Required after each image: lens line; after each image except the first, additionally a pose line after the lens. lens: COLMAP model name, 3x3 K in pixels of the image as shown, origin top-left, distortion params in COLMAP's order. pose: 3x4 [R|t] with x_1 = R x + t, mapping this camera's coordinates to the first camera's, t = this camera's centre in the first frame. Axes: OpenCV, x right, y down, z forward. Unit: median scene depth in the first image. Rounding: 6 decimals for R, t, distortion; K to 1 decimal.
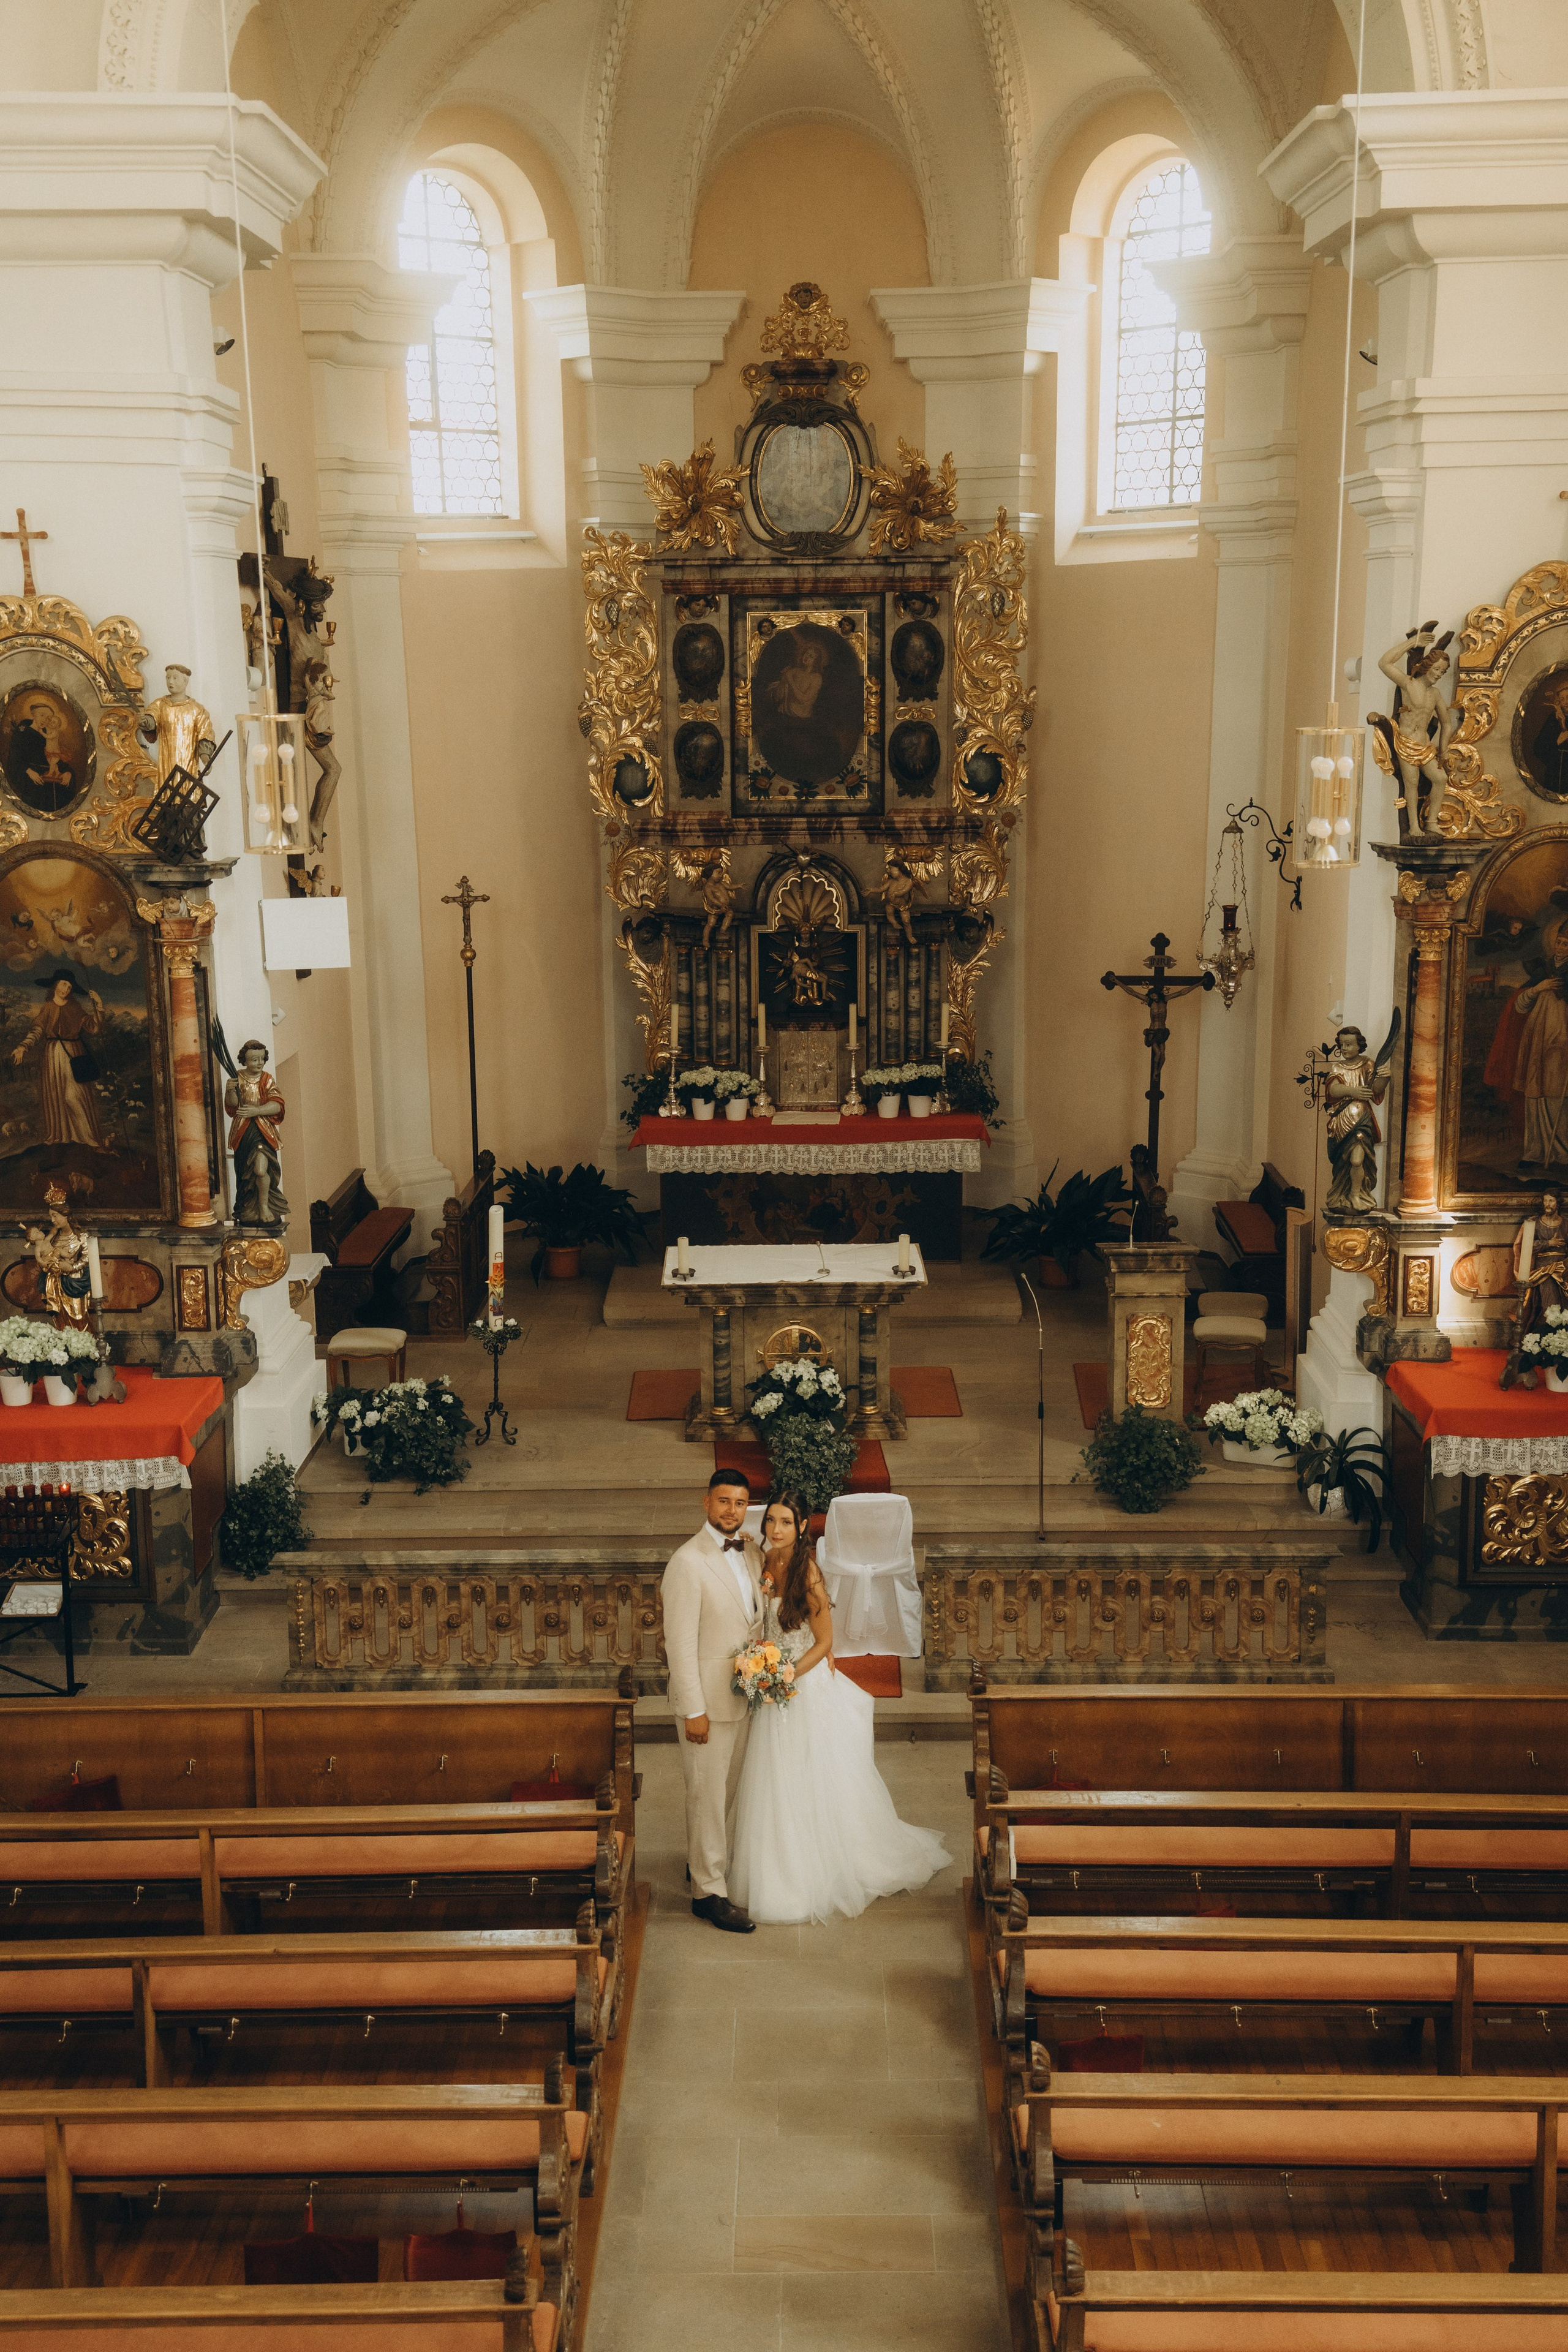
lens RADIAL K [[2714.8, 0, 795.2], [0, 2714.8, 1169.1], [0, 0, 1]] dist [0.248533, 0.000000]
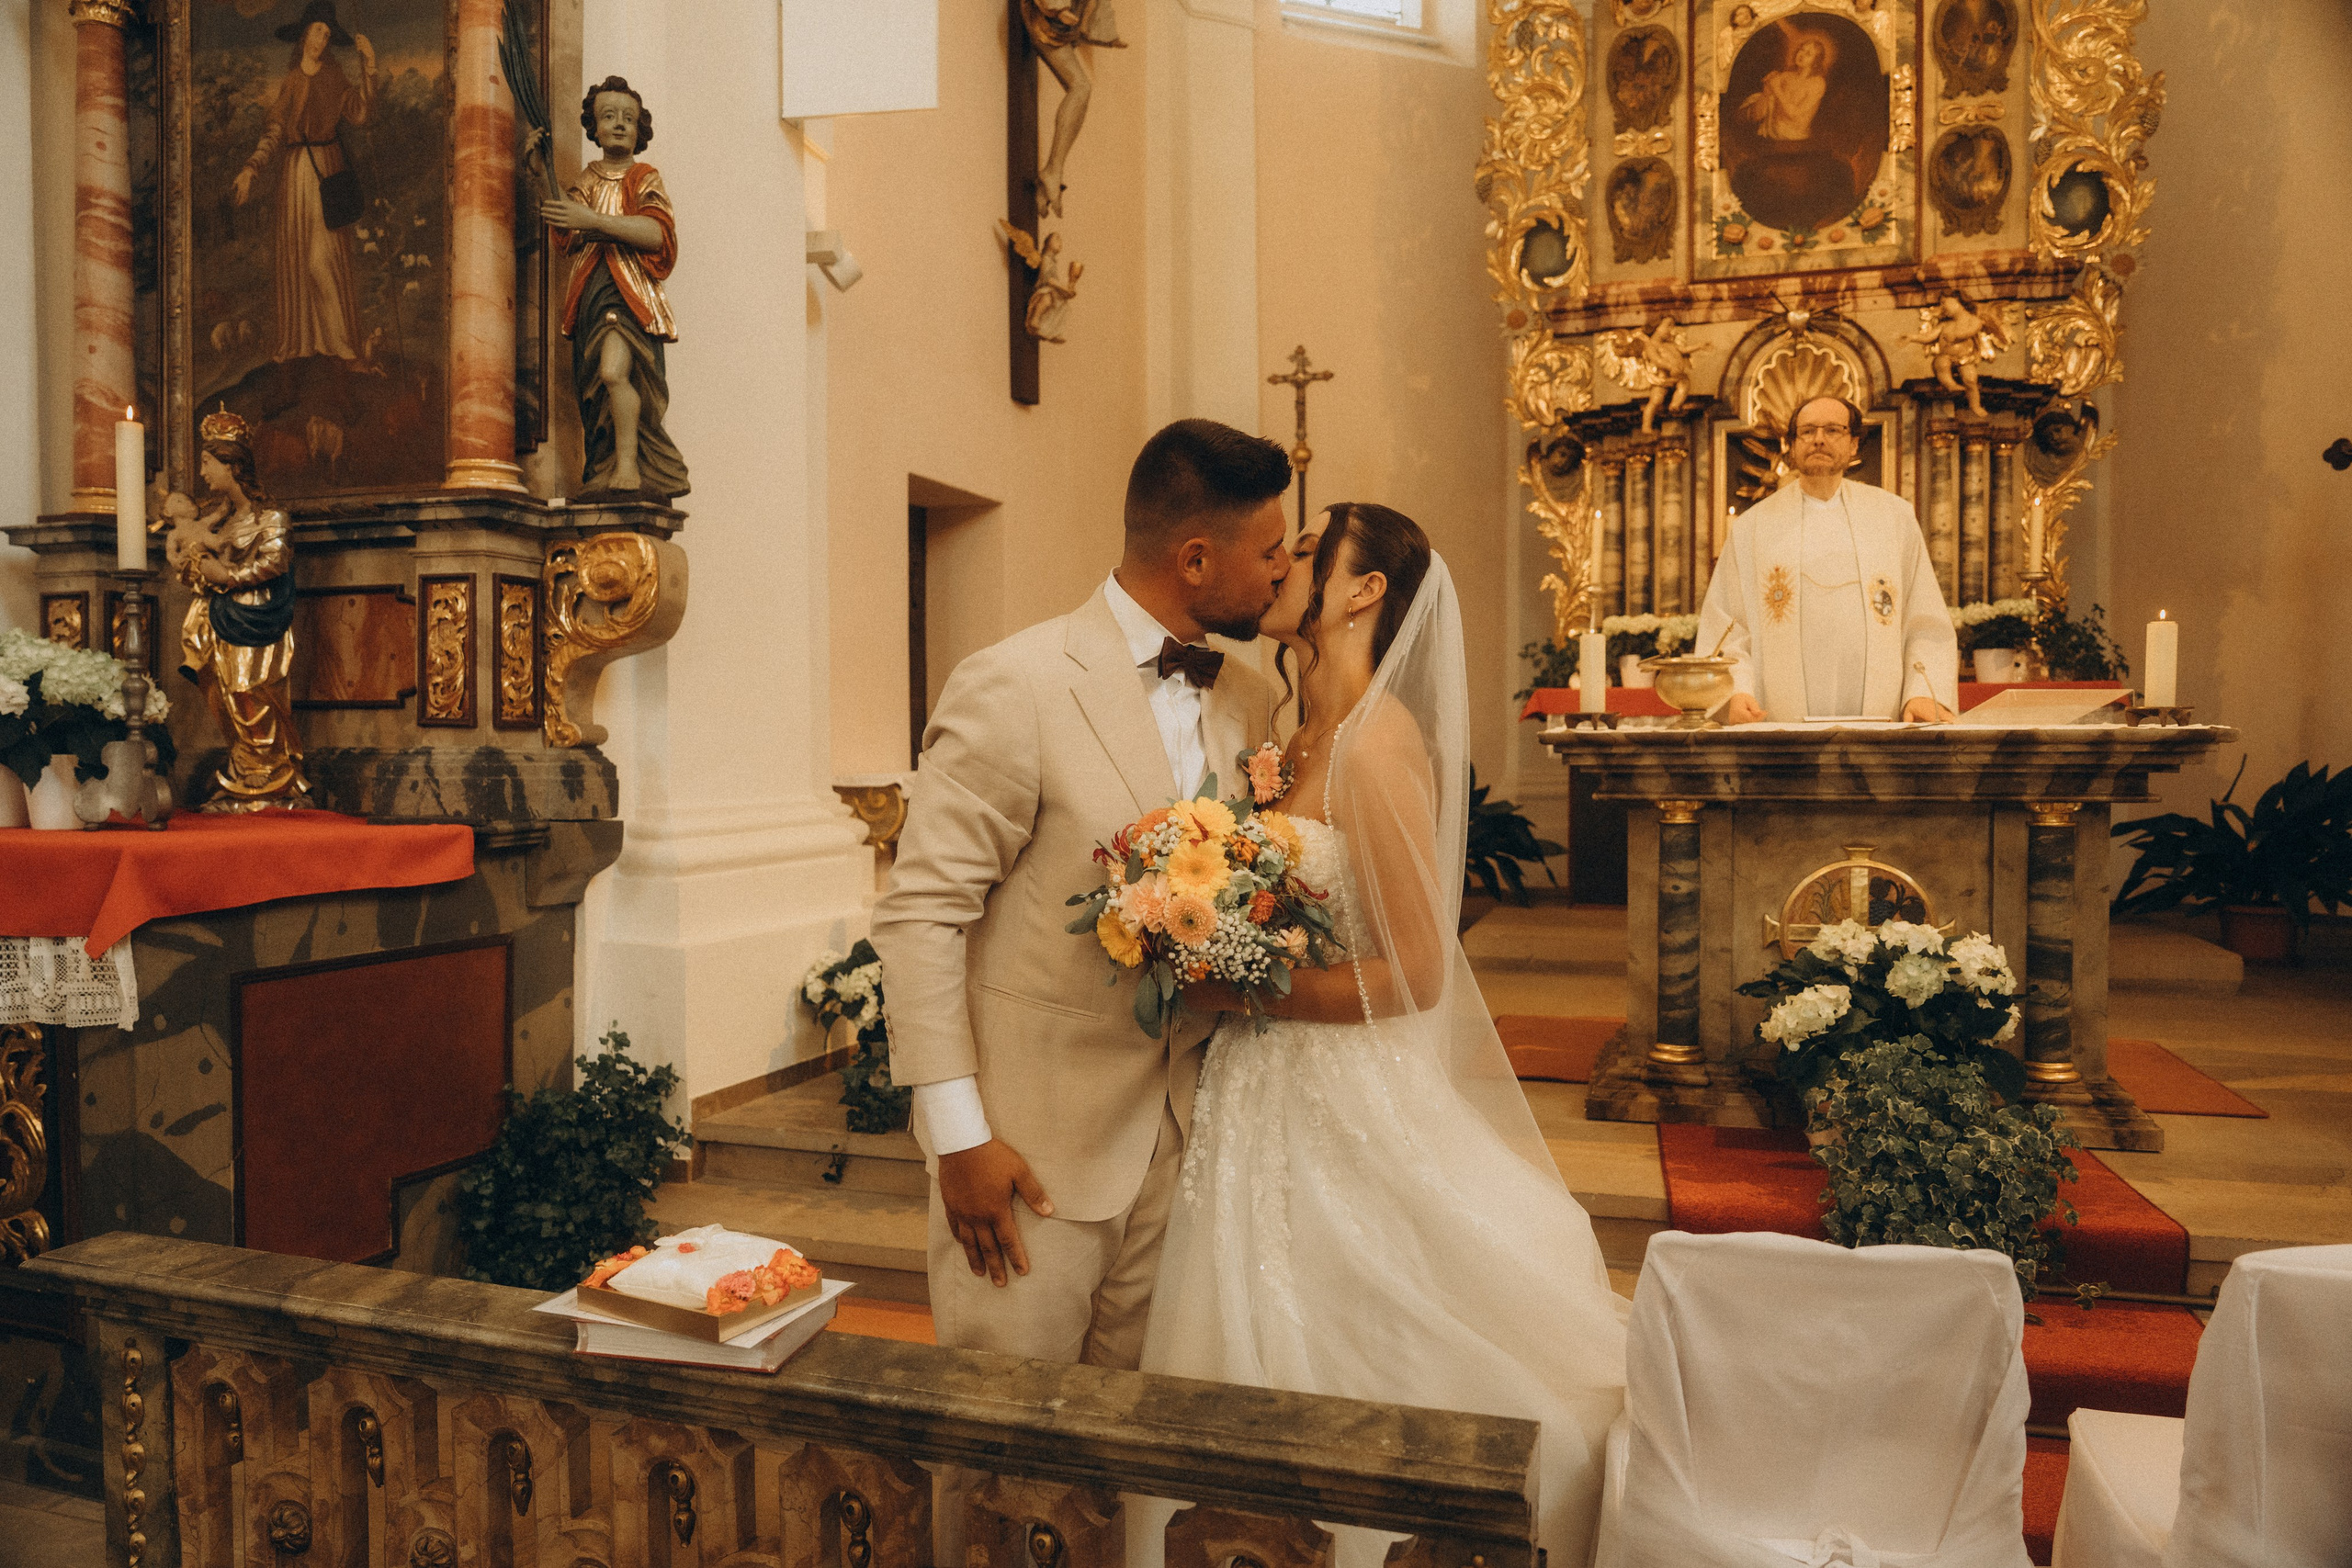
lens RADIAL K [[1662.5, 0, 1174.2], [0, 1662.5, 788.9], [0, 0, 1]] dist [-0.051028, 0.037839]
pose [[0.954123, 0.017027, -0.298932, -0.024872], [-0.068158, 0.984522, -0.161467, 0.094248], [0.291555, 0.174434, 0.940515, 0.715316]]
